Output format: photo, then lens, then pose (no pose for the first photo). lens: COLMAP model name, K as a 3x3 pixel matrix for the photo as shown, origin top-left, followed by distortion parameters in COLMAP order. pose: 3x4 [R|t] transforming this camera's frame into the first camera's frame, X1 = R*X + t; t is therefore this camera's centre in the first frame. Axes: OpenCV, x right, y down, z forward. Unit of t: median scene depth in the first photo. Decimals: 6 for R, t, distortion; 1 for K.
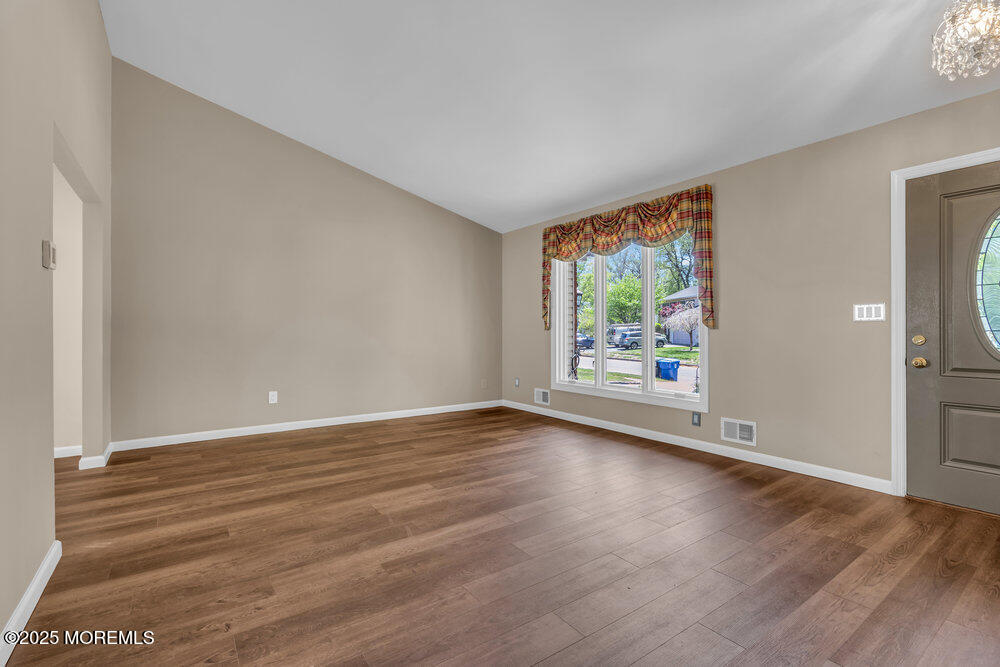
lens RADIAL K [[453.7, 0, 502.6], [0, 453.7, 333.6], [0, 0, 1]] dist [-0.001713, 0.000324]
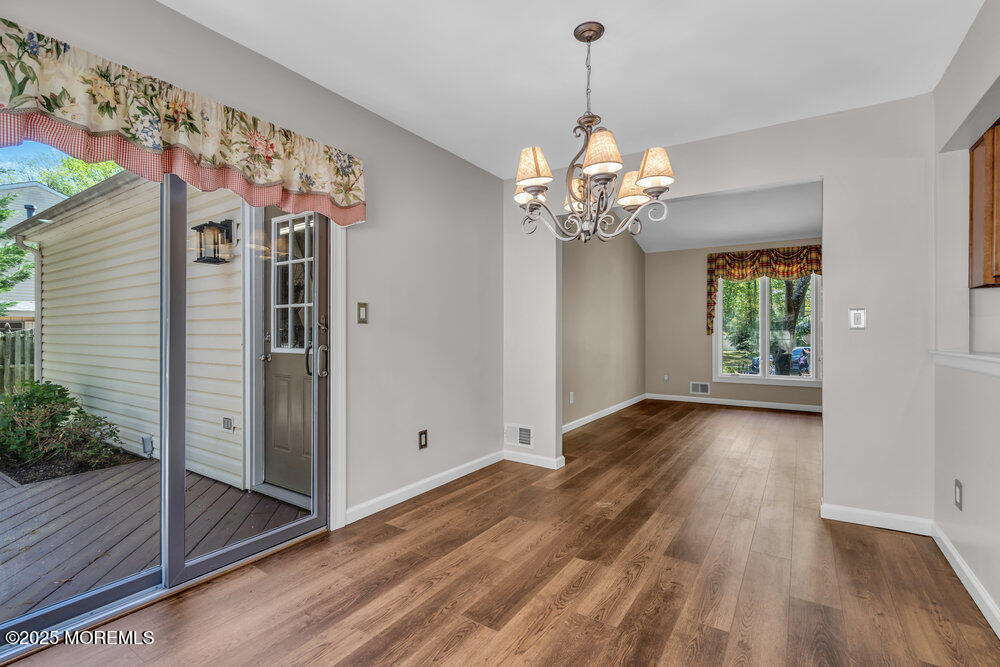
lens RADIAL K [[453.7, 0, 503.9], [0, 453.7, 333.0], [0, 0, 1]] dist [-0.001713, 0.000324]
pose [[0.934003, -0.003257, 0.357251, -1.215797], [0.003167, 0.999995, 0.000837, -0.021905], [-0.357252, 0.000350, 0.934008, 0.047721]]
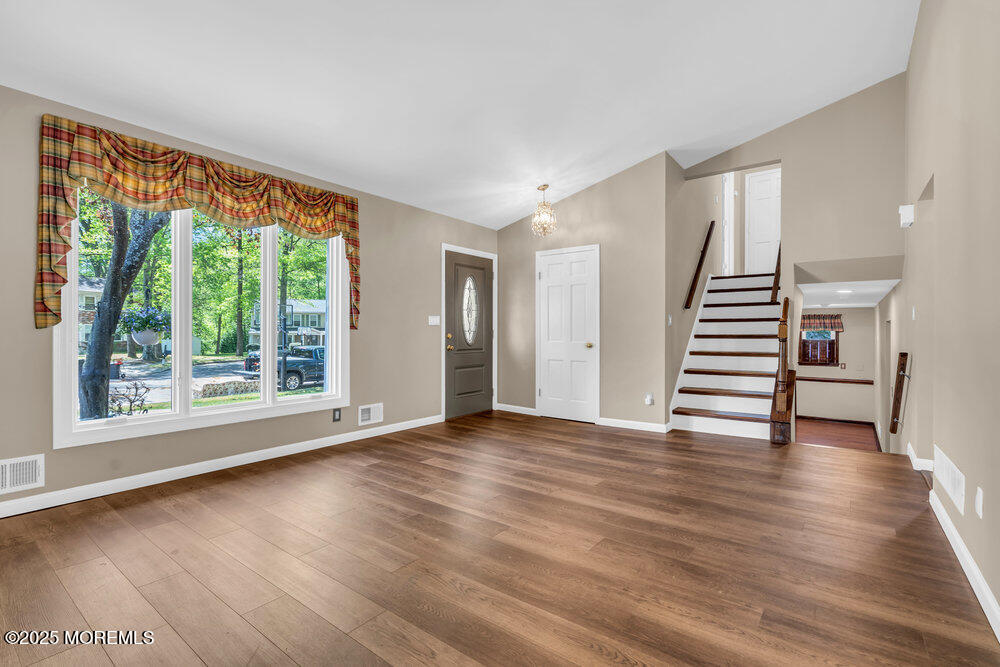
lens RADIAL K [[453.7, 0, 506.7], [0, 453.7, 329.9], [0, 0, 1]] dist [-0.001713, 0.000324]
pose [[-0.294340, 0.003429, 0.955695, -0.688879], [0.005353, 0.999984, -0.001940, -0.003182], [-0.955686, 0.004545, -0.294353, 0.939060]]
